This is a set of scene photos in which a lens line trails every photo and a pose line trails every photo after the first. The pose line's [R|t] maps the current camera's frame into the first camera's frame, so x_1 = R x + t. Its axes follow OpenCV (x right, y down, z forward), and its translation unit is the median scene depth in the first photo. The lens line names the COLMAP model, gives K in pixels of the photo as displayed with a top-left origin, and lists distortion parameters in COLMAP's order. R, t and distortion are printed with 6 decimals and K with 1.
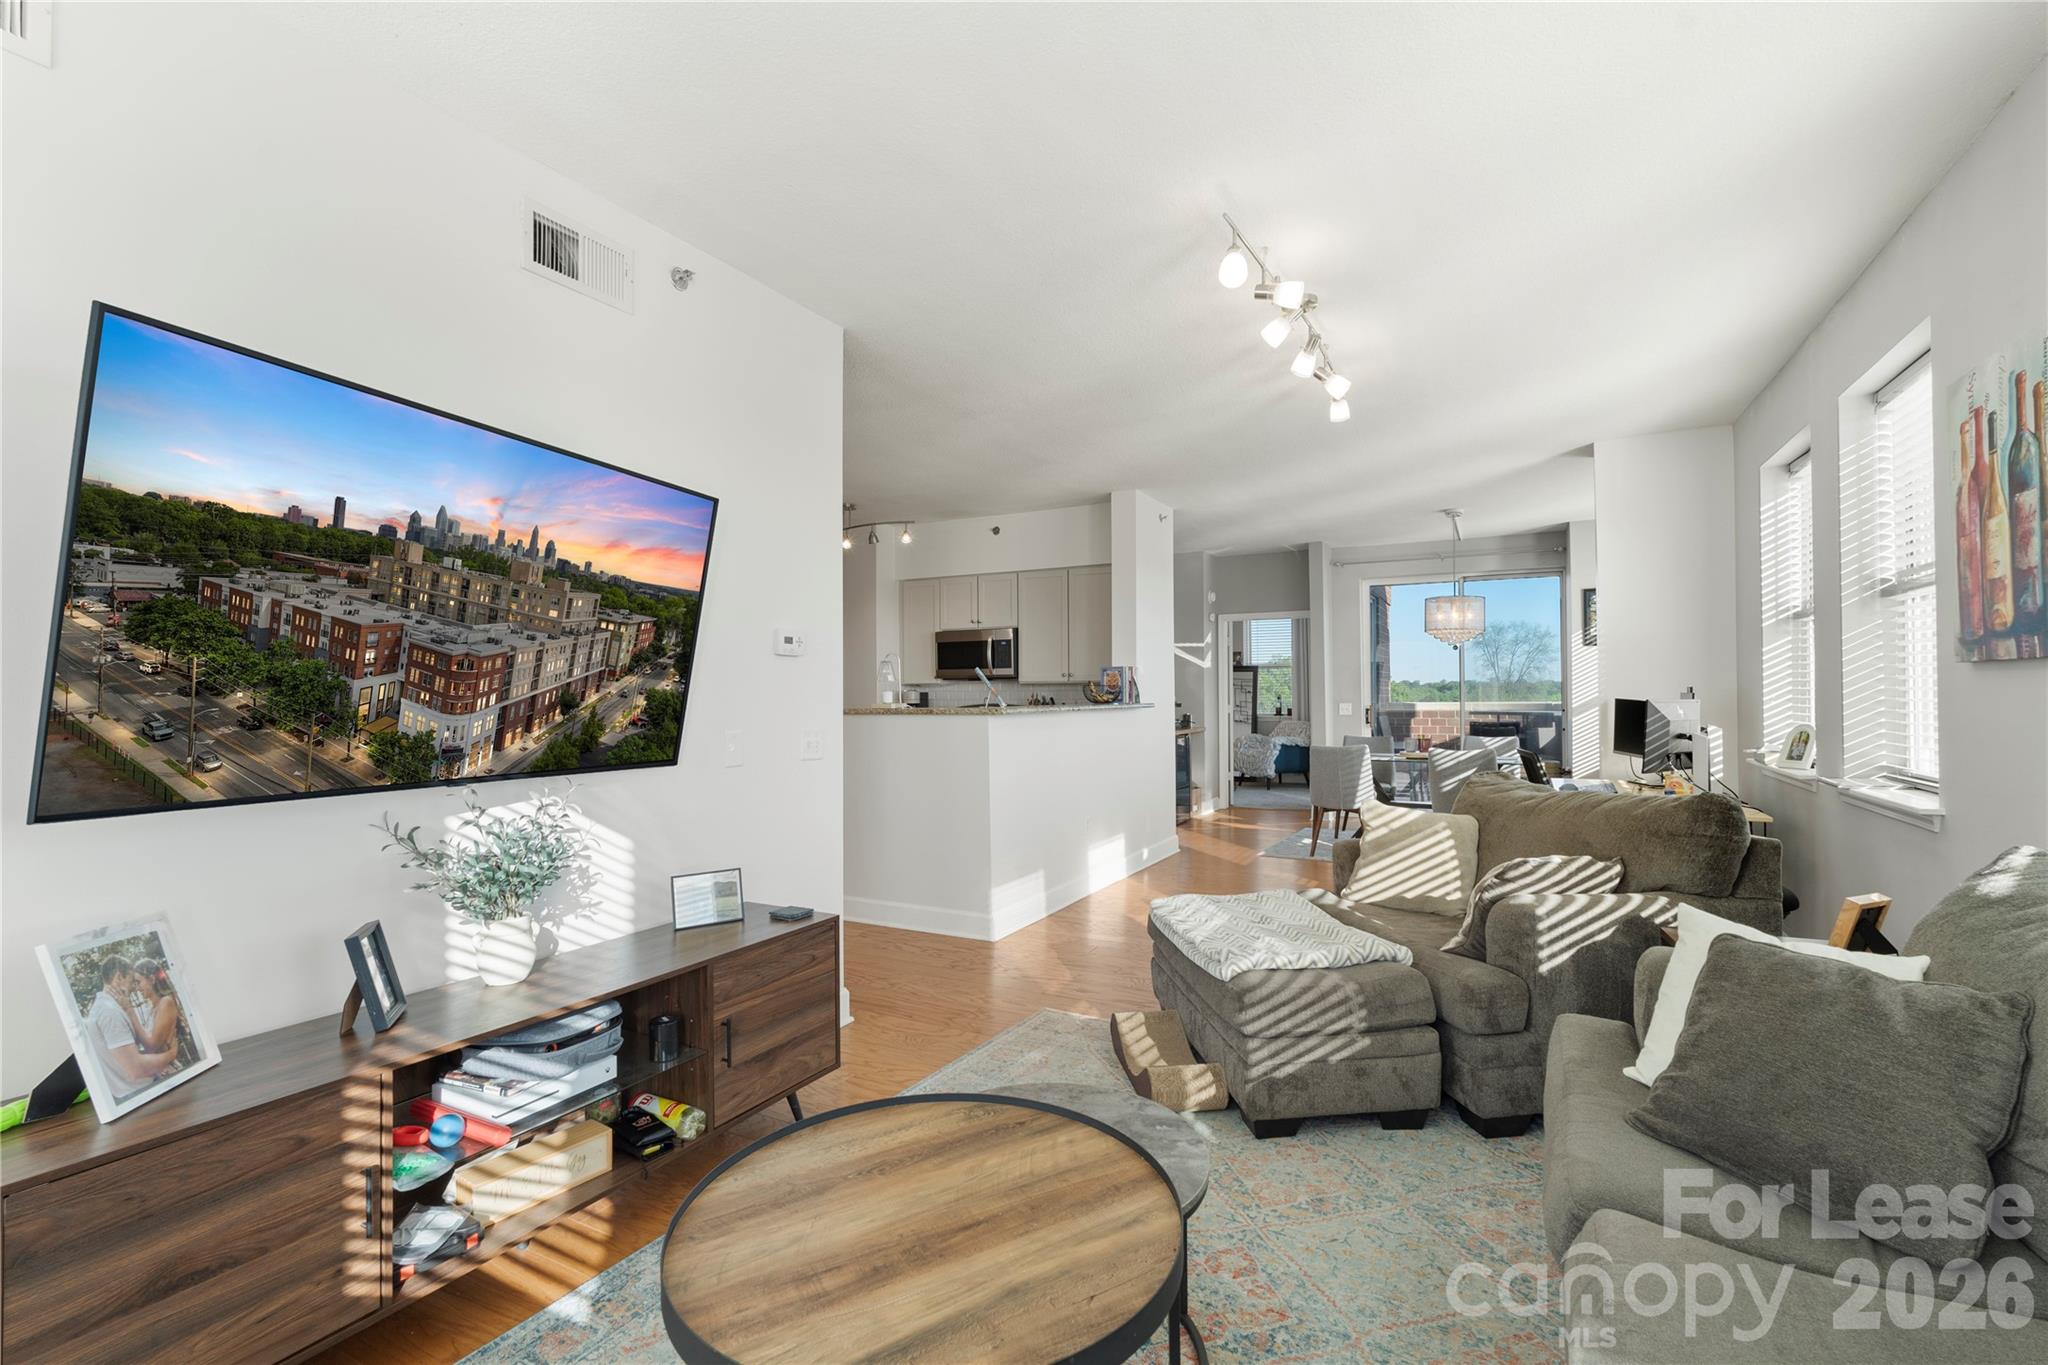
lens RADIAL K [[906.8, 0, 1024.0], [0, 906.8, 682.5], [0, 0, 1]] dist [0.000697, 0.000156]
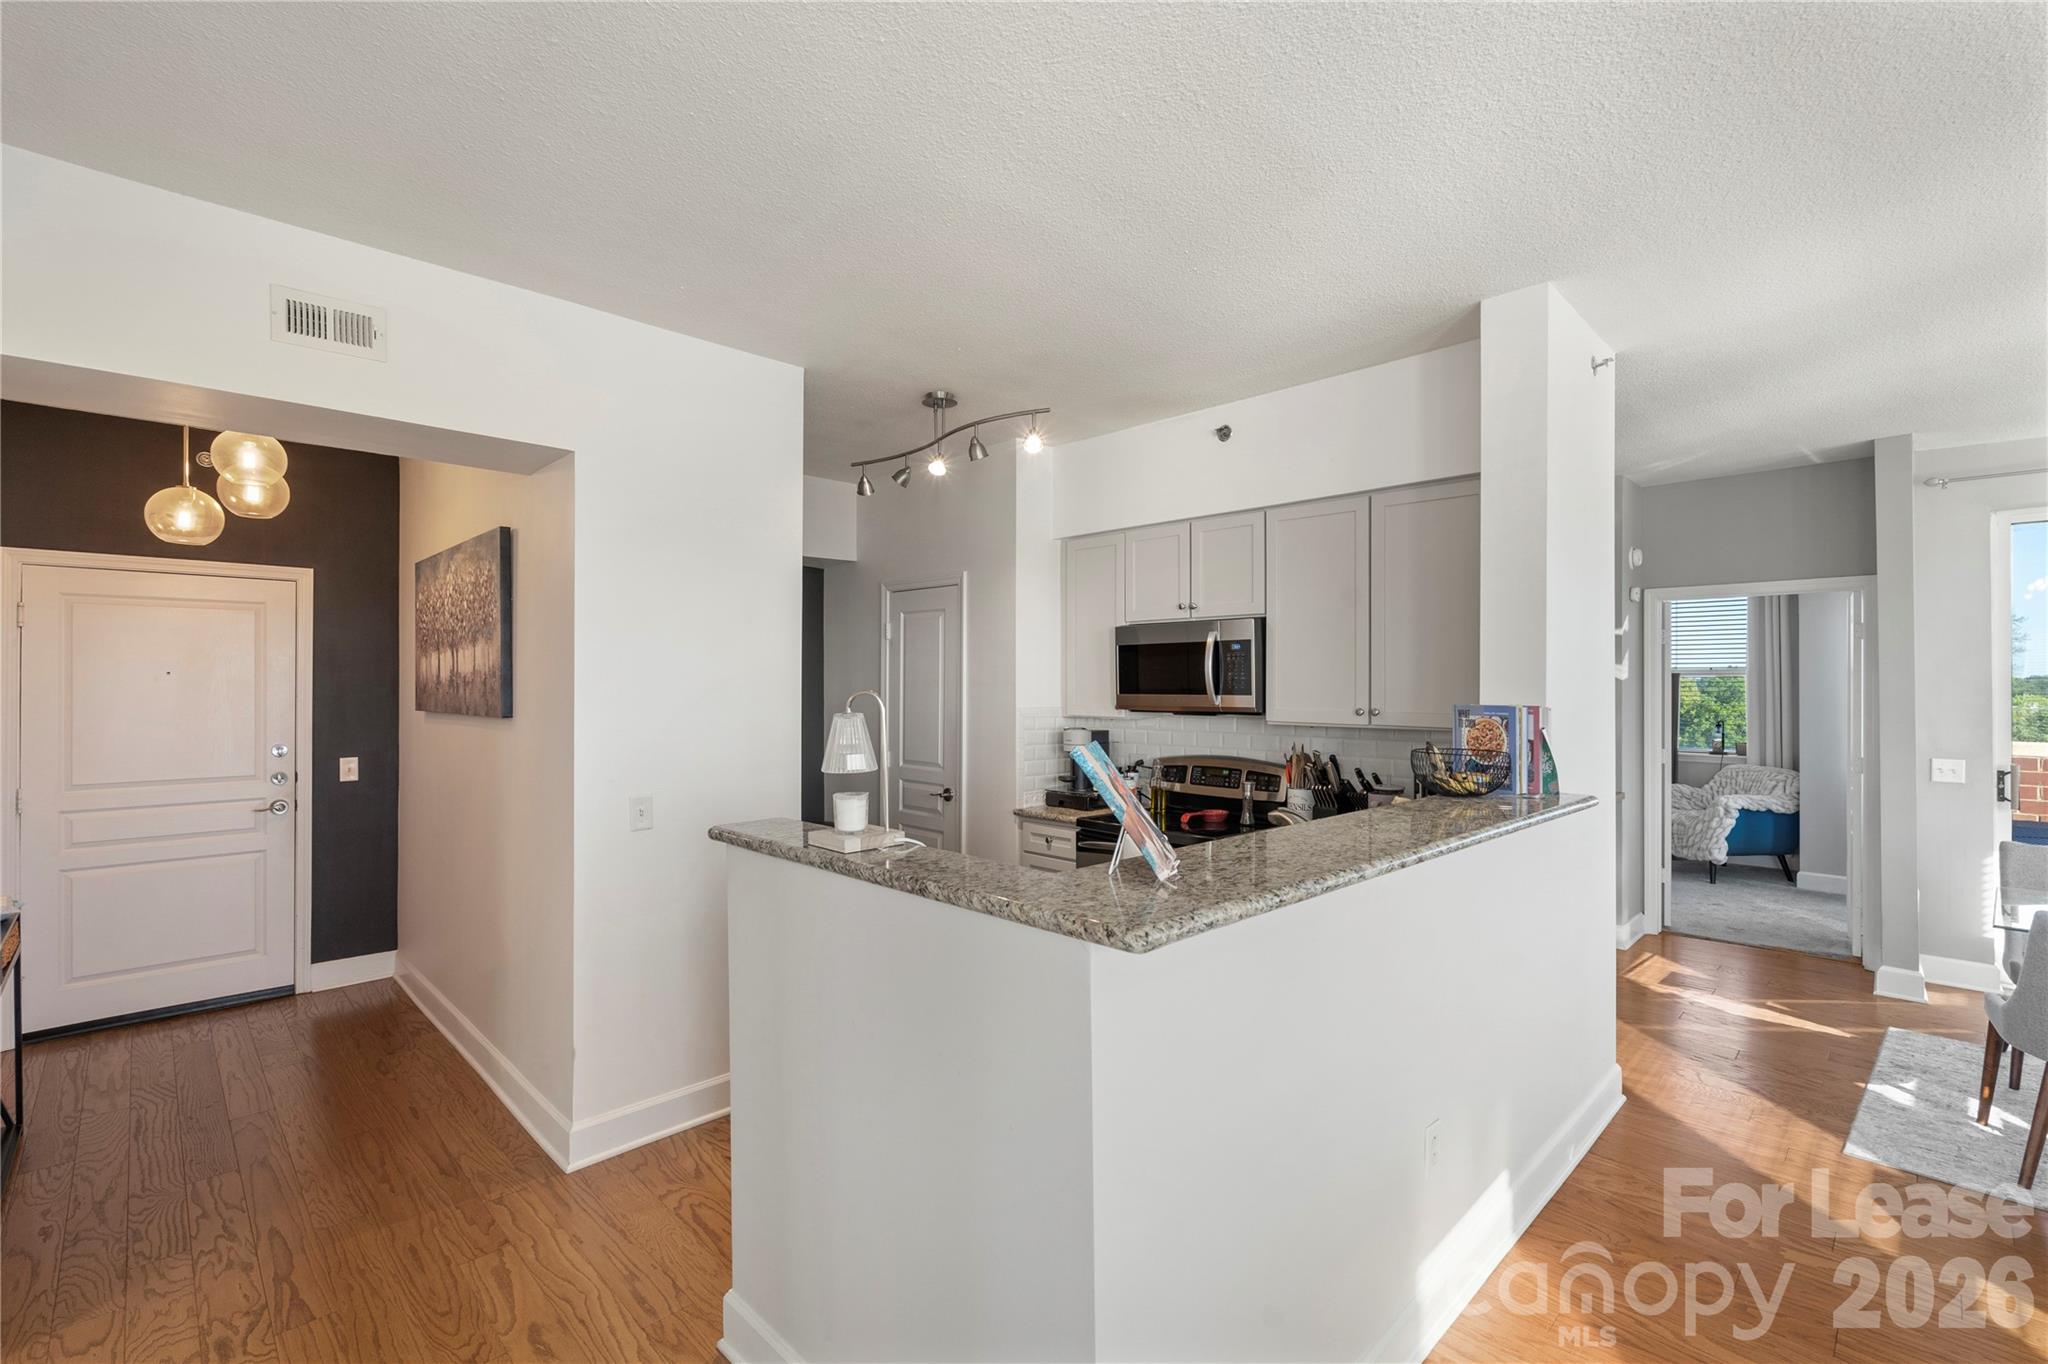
lens RADIAL K [[901.7, 0, 1027.1], [0, 901.7, 686.6], [0, 0, 1]] dist [-0.001893, 0.000463]
pose [[0.956337, 0.006488, -0.292195, 0.041817], [-0.002905, 0.999915, 0.012694, -0.078644], [0.292252, -0.011291, 0.956275, 1.381158]]
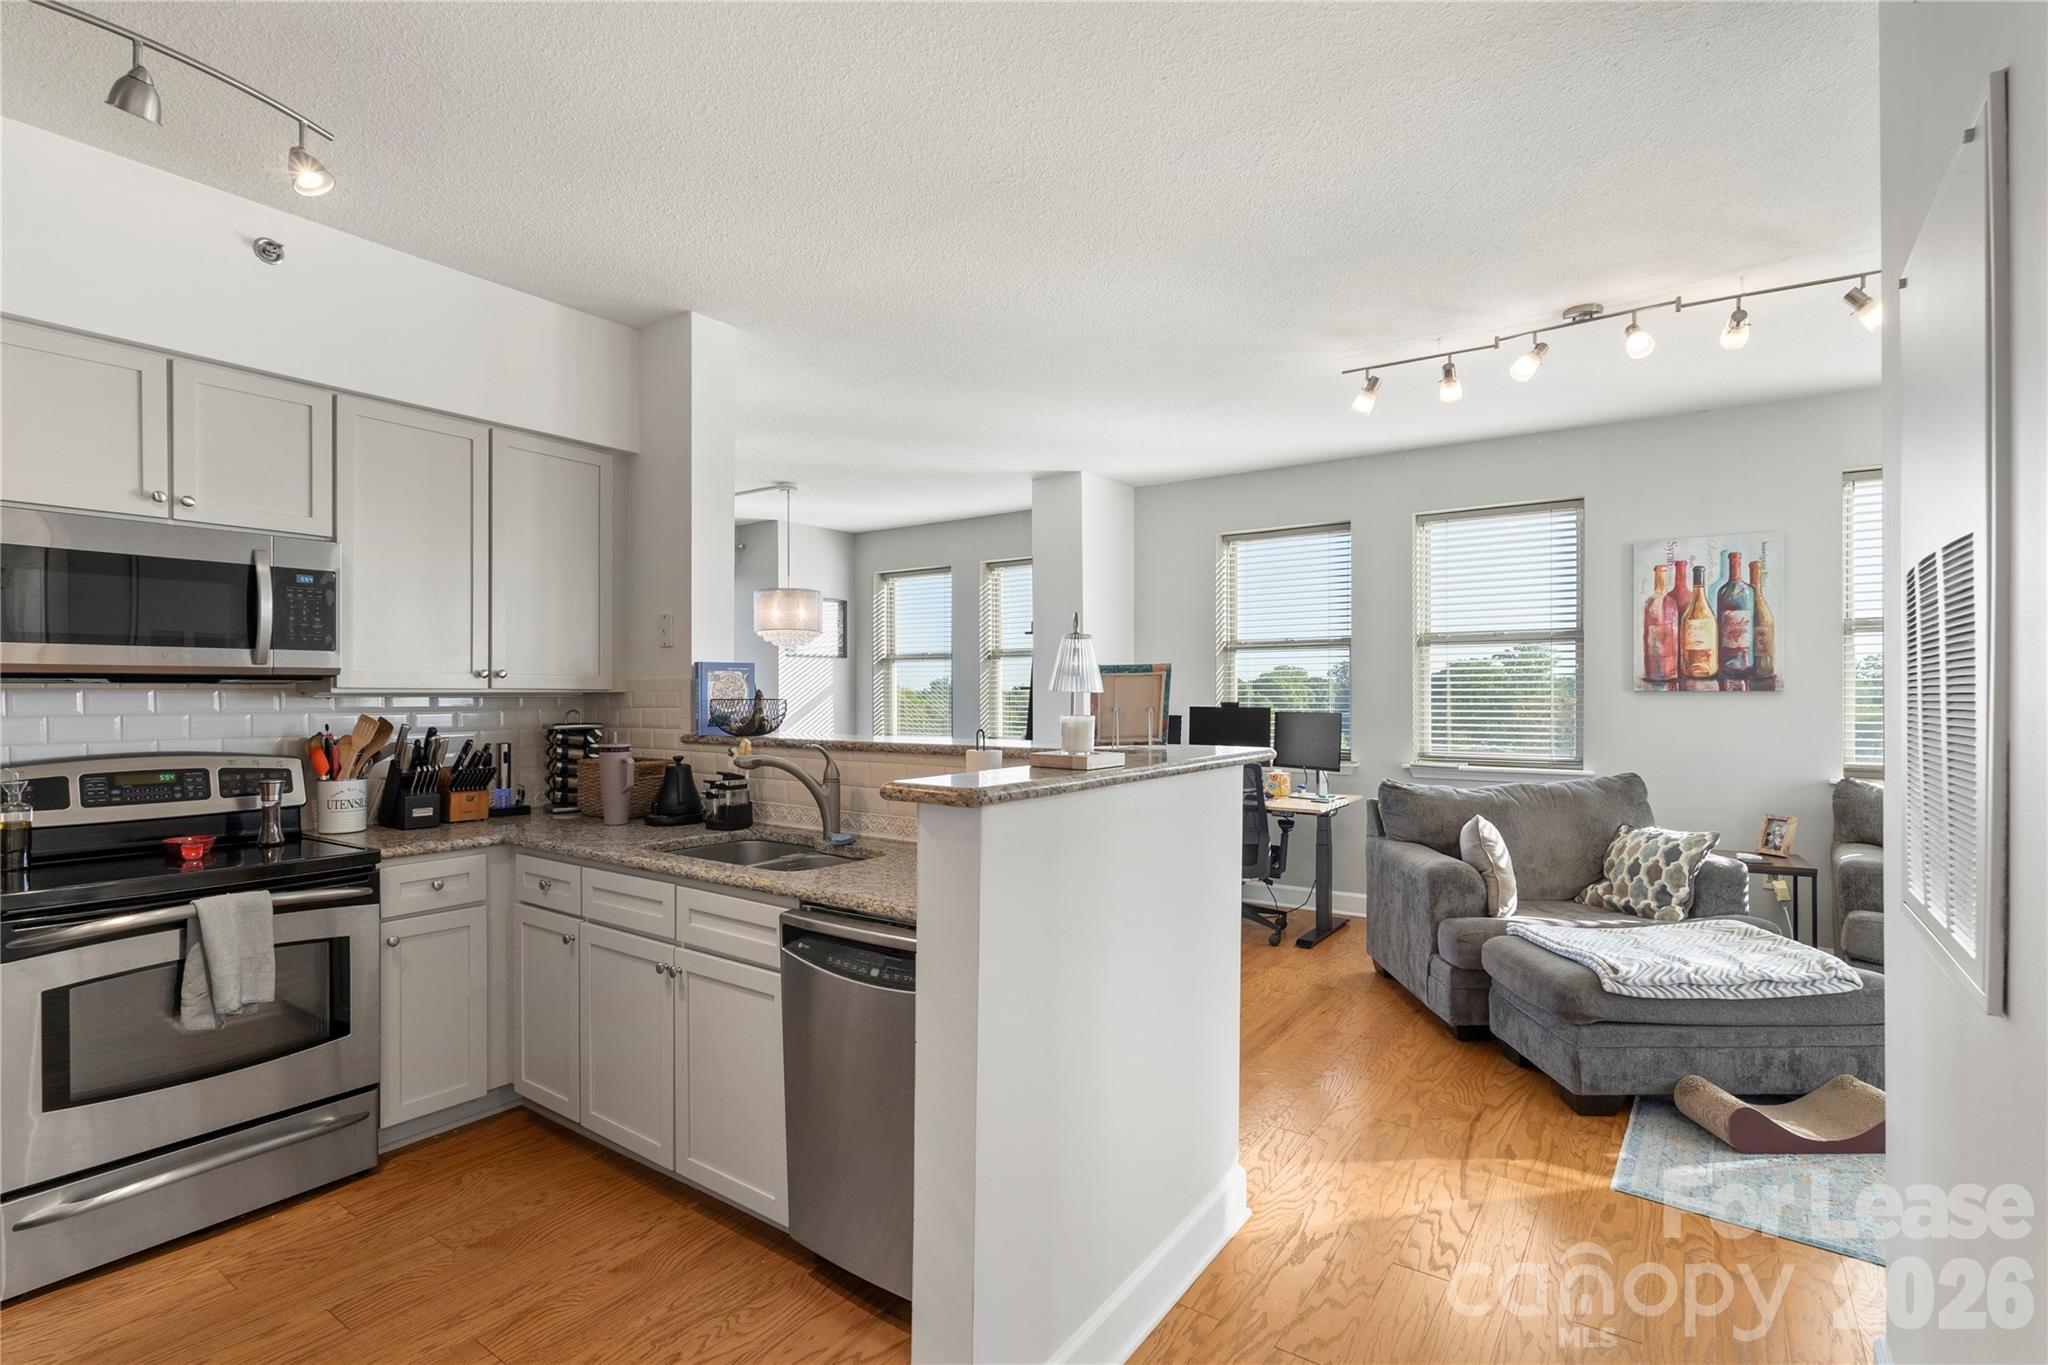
lens RADIAL K [[967.7, 0, 1021.4], [0, 967.7, 689.0], [0, 0, 1]] dist [0.001810, -0.000525]
pose [[0.125965, 0.007648, 0.992005, -1.135084], [-0.007719, 0.999948, -0.006729, 0.004988], [-0.992005, -0.006809, 0.126018, 2.022910]]
